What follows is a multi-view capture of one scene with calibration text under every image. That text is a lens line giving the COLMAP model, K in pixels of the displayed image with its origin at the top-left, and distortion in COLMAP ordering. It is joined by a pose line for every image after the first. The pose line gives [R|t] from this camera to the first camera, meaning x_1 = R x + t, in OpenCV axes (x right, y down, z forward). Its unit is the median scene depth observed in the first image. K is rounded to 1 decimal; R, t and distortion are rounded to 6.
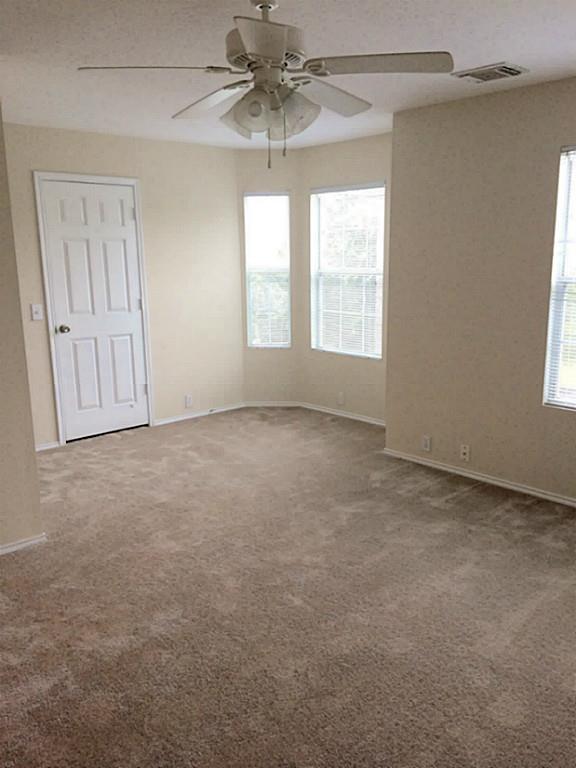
lens RADIAL K [[661.5, 0, 284.9], [0, 661.5, 384.1], [0, 0, 1]] dist [0.096188, -0.003261]
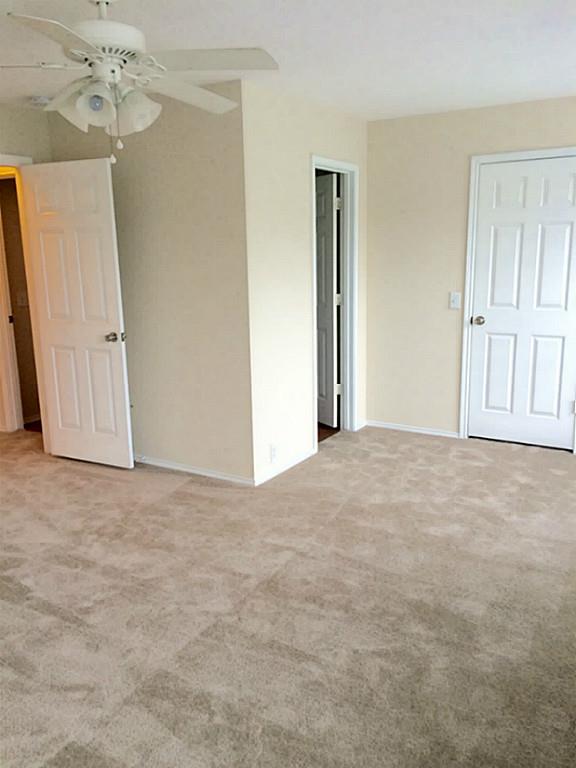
lens RADIAL K [[661.5, 0, 284.9], [0, 661.5, 384.1], [0, 0, 1]] dist [0.096188, -0.003261]
pose [[0.293812, 0.212622, -0.931915, 0.487424], [-0.179504, 0.969874, 0.164689, -0.100127], [0.938857, 0.118895, 0.323127, 0.438779]]
